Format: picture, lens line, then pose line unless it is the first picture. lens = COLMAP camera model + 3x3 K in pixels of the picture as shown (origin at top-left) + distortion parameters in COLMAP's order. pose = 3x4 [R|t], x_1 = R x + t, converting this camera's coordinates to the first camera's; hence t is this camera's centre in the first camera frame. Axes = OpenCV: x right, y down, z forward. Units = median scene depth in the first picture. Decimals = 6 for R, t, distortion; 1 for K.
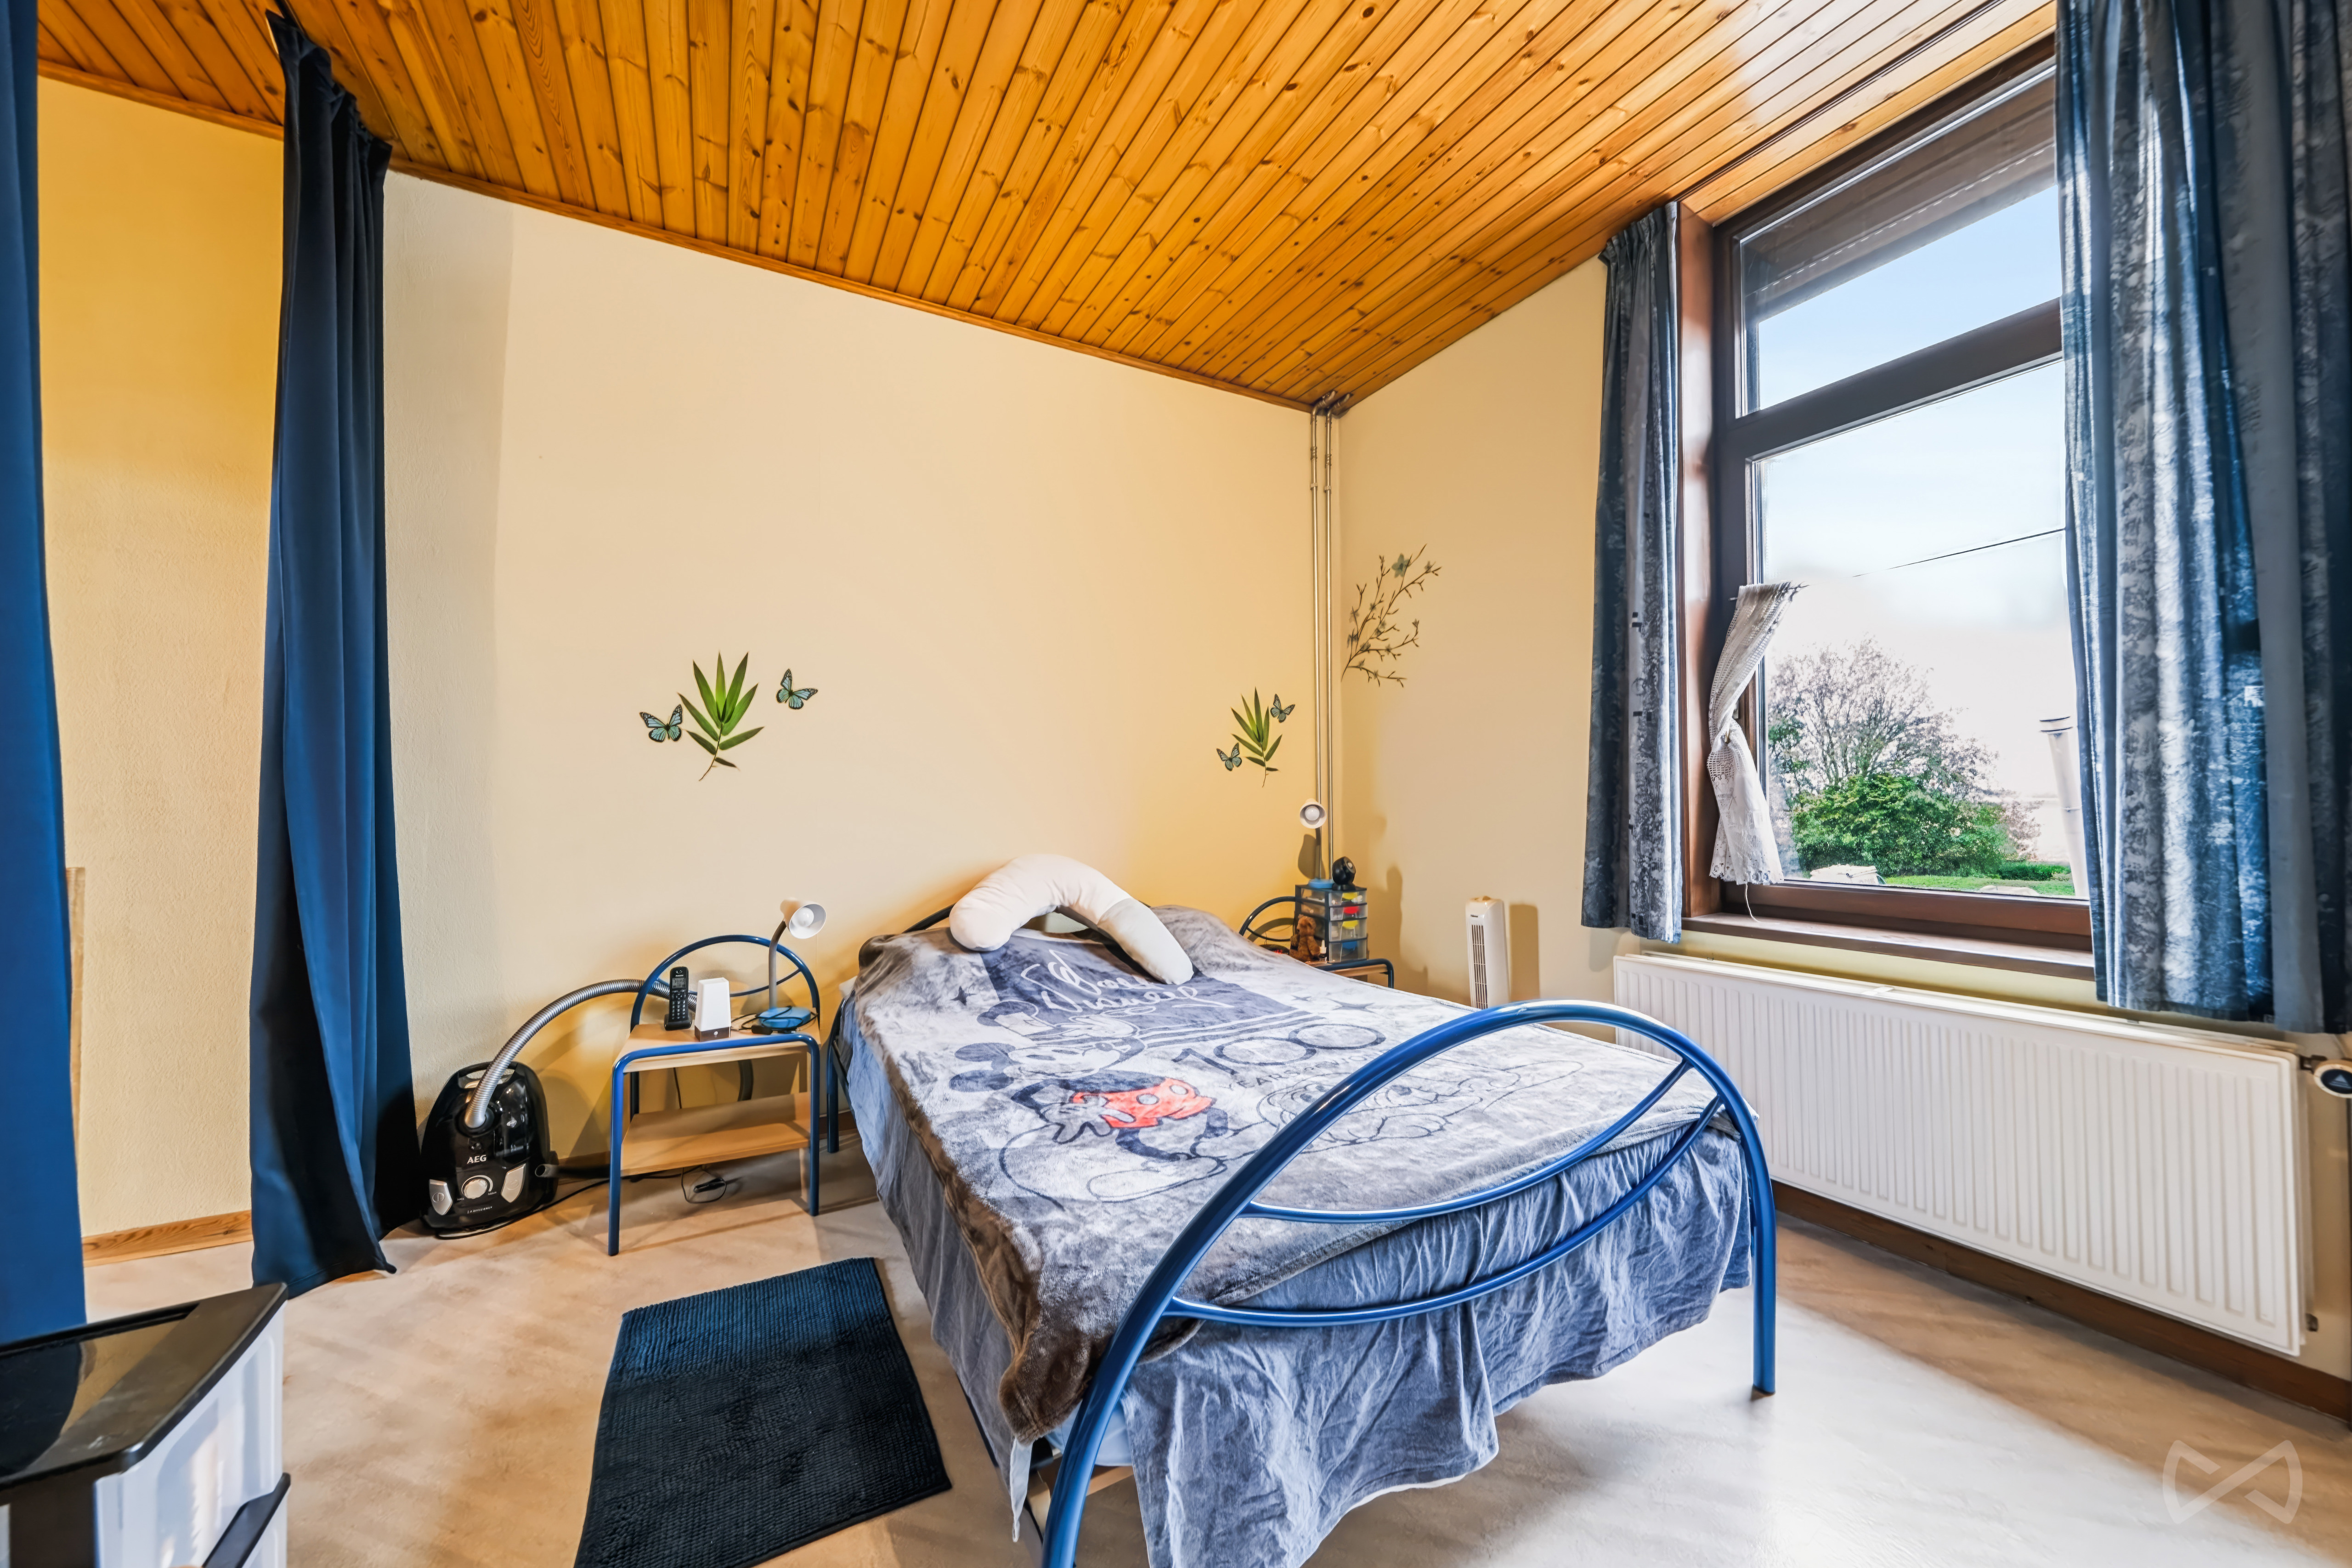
lens RADIAL K [[813.4, 0, 1180.6], [0, 813.4, 793.7], [0, 0, 1]] dist [-0.000847, -0.000035]
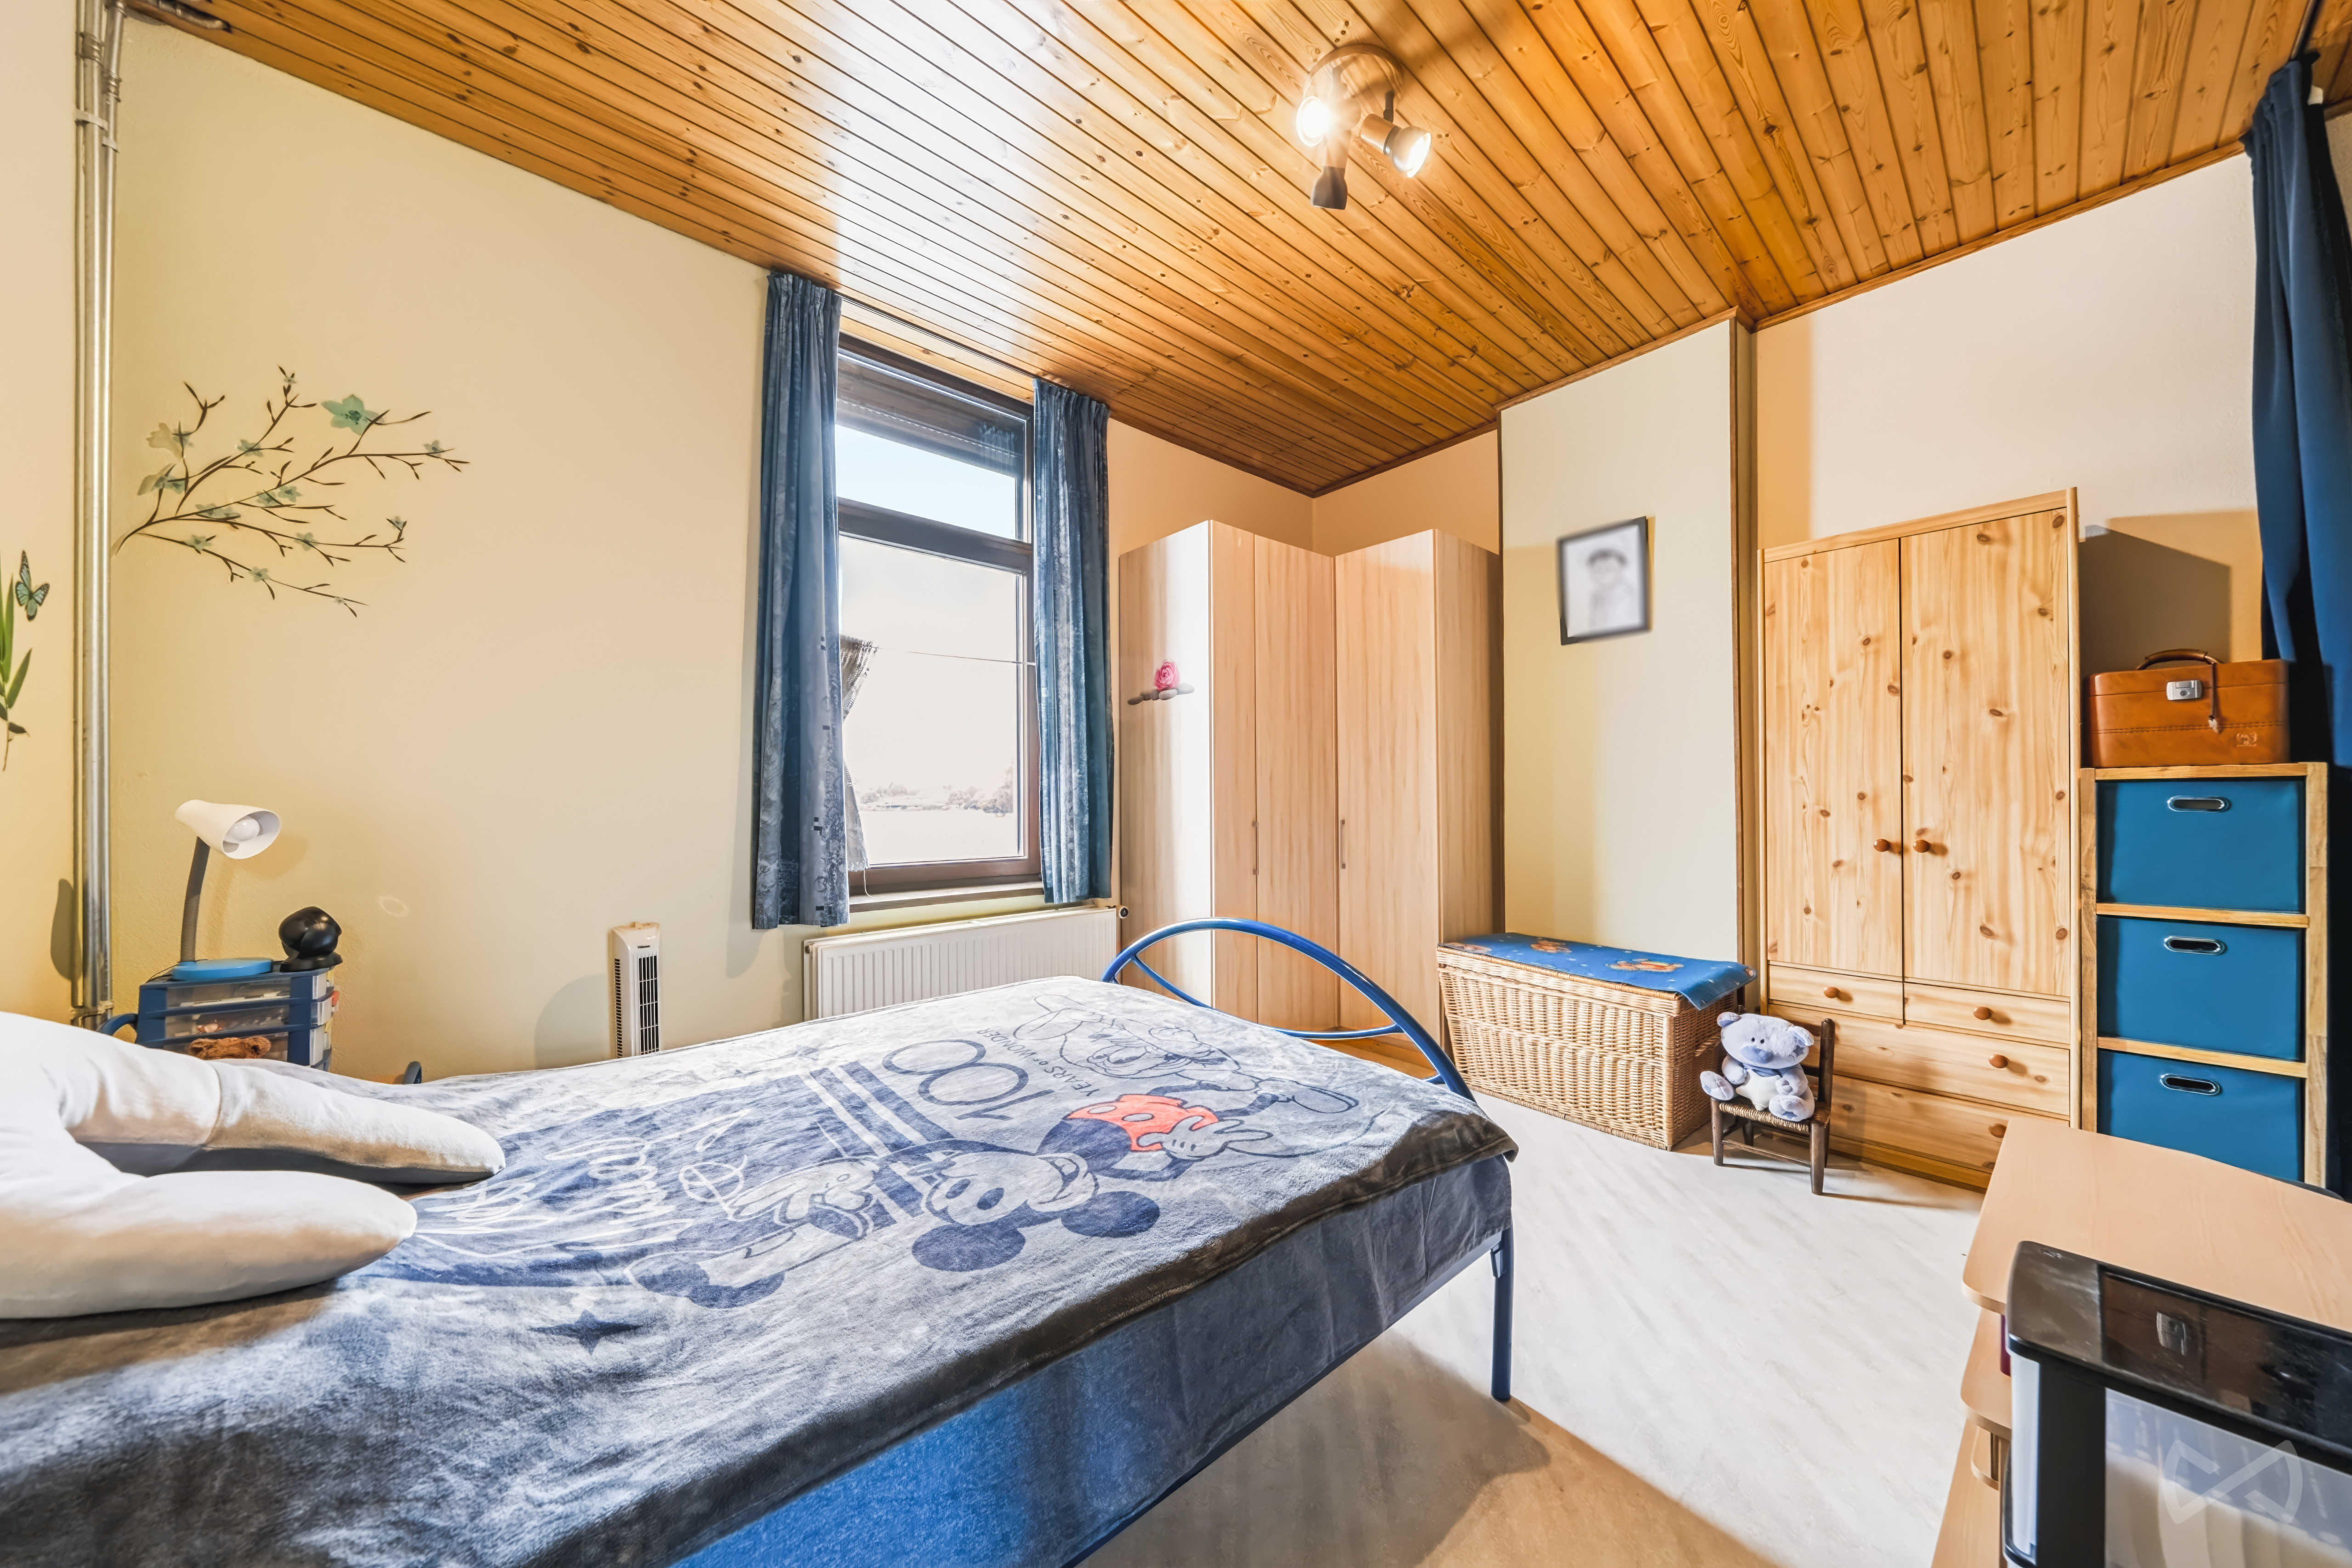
lens RADIAL K [[813.4, 0, 1184.9], [0, 813.4, 794.6], [0, 0, 1]] dist [-0.000847, -0.000035]
pose [[-0.208314, 0.012673, 0.977980, -0.738613], [-0.009184, 0.999847, -0.014912, 0.008457], [-0.978019, -0.012088, -0.208166, 0.865281]]
